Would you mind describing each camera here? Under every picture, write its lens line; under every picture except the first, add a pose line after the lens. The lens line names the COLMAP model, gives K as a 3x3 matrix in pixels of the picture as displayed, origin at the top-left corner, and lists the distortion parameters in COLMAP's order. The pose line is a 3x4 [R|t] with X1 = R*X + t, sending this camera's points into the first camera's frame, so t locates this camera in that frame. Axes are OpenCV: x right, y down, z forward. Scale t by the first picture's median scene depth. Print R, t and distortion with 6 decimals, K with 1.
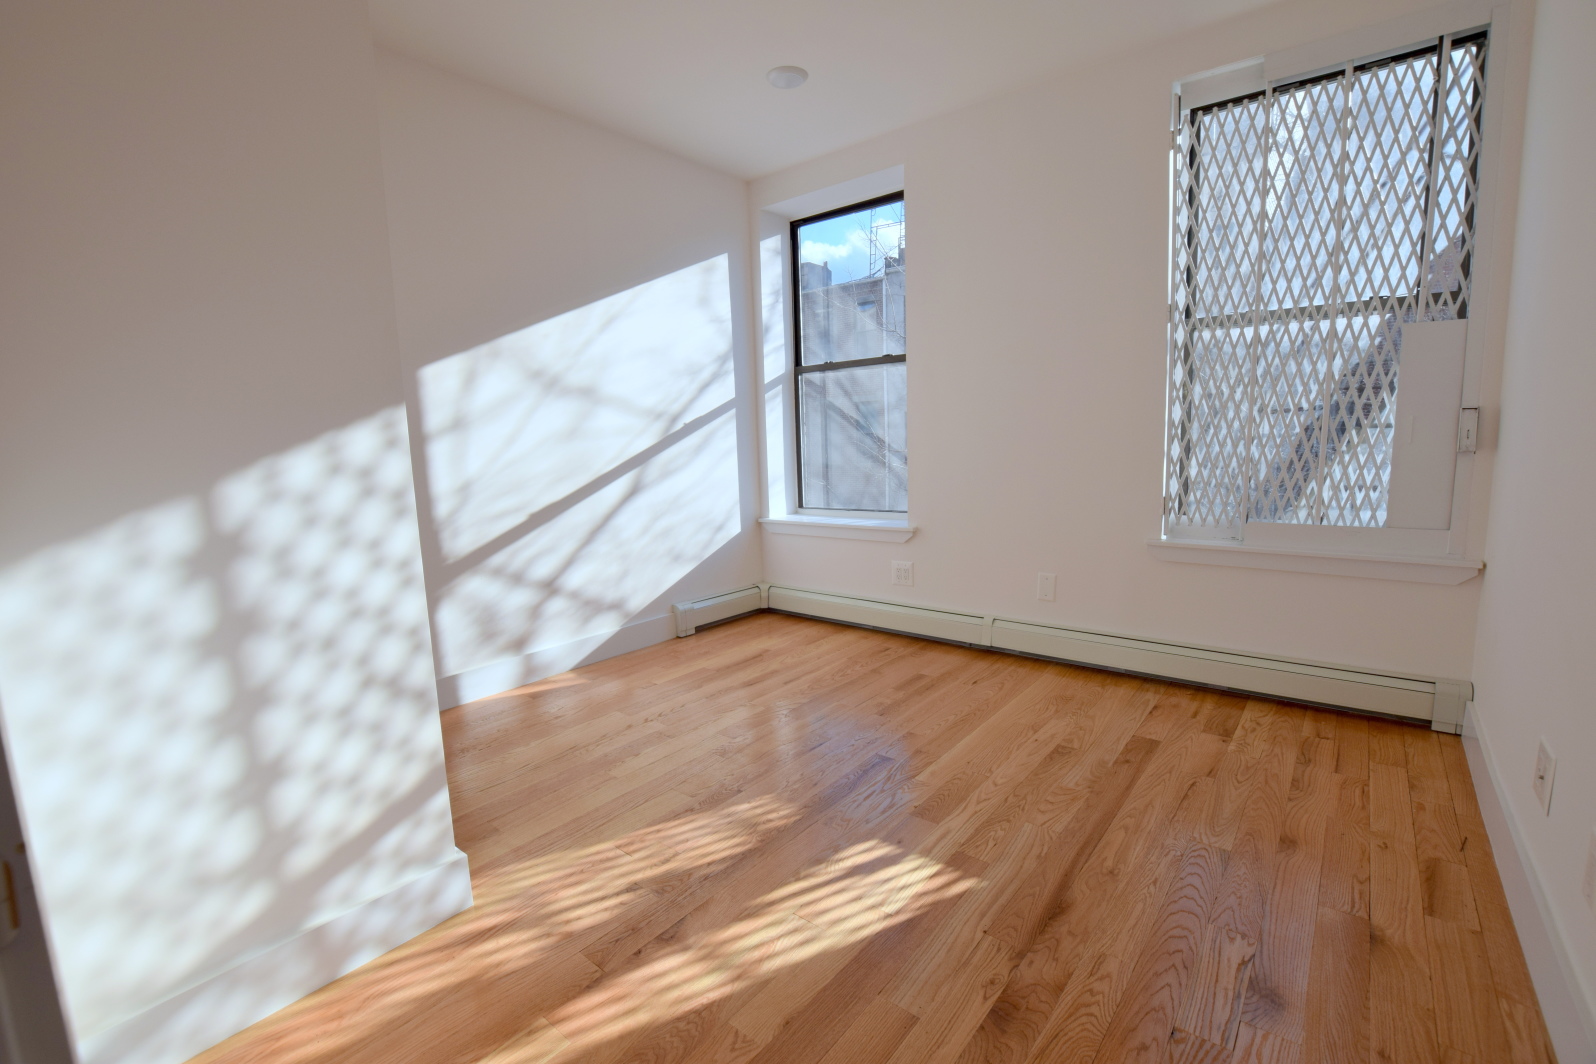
lens RADIAL K [[698.2, 0, 798.0], [0, 698.2, 532.0], [0, 0, 1]] dist [-0.025370, 0.000020]
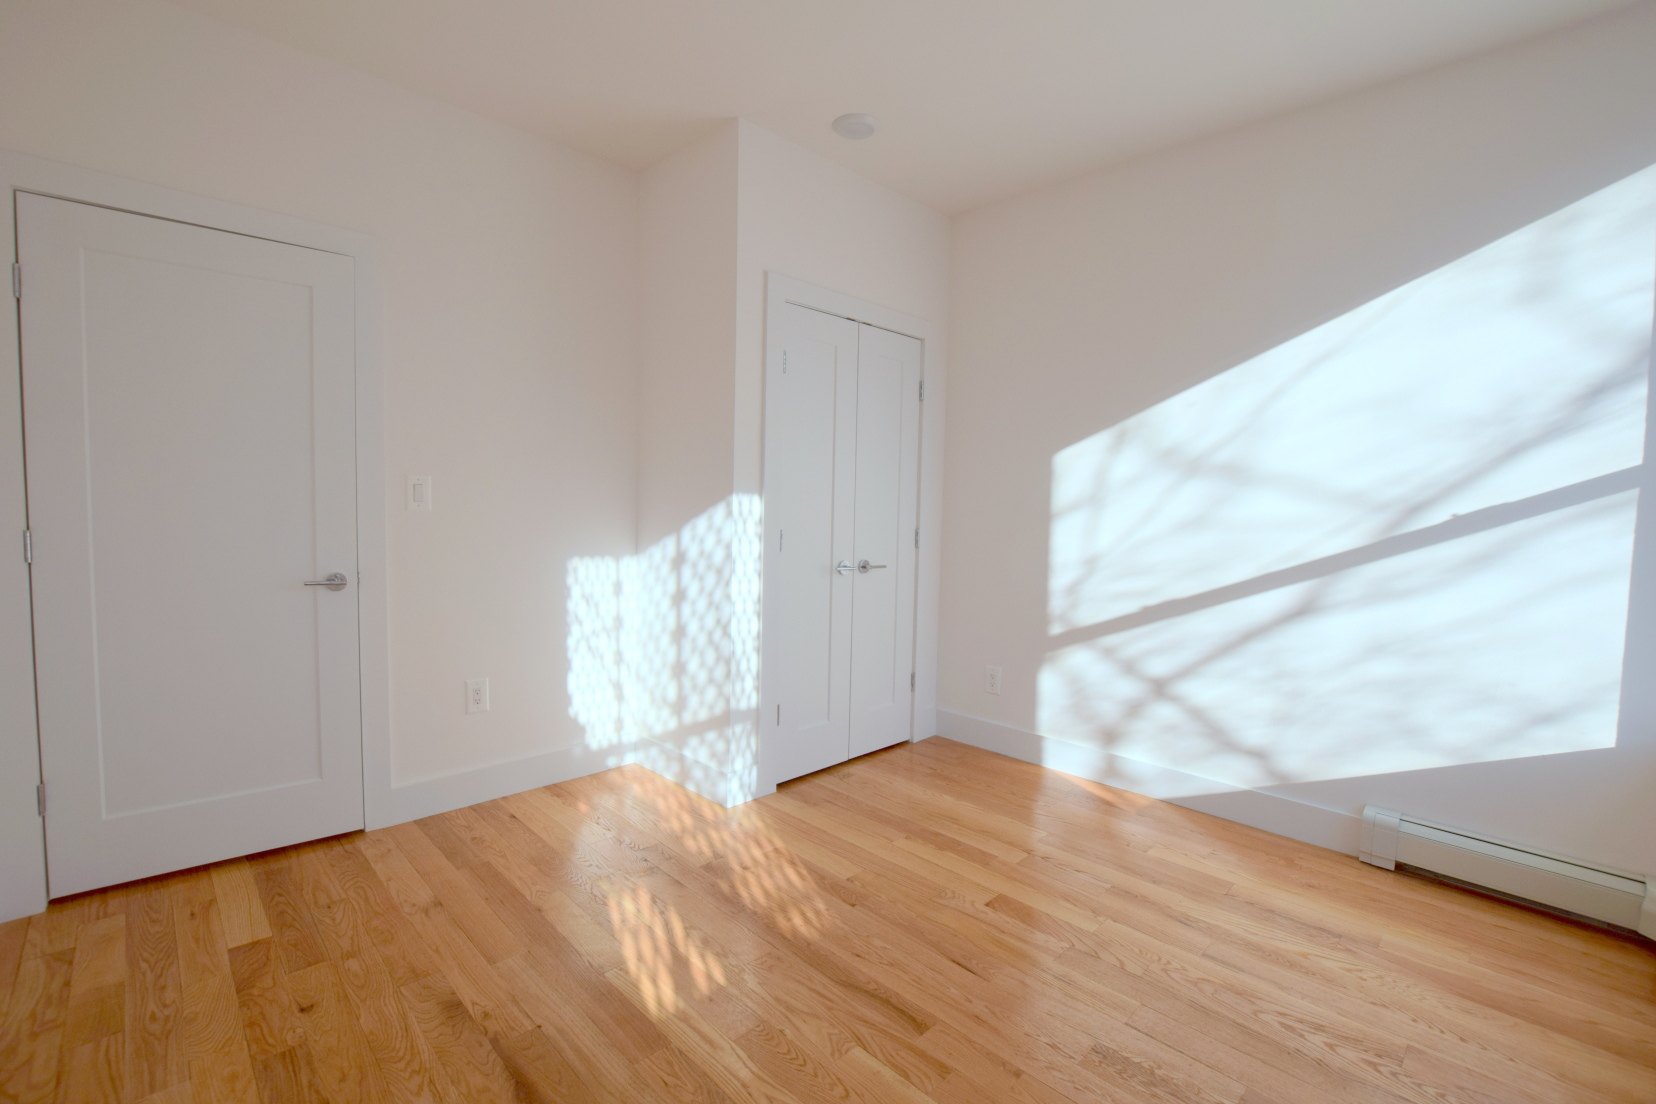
lens RADIAL K [[735.4, 0, 844.1], [0, 735.4, 550.9], [0, 0, 1]] dist [-0.034265, -0.000382]
pose [[-0.101447, 0.085956, -0.991121, 1.052606], [-0.159855, 0.981906, 0.101519, -0.234997], [0.981914, 0.168735, -0.085871, 1.239371]]
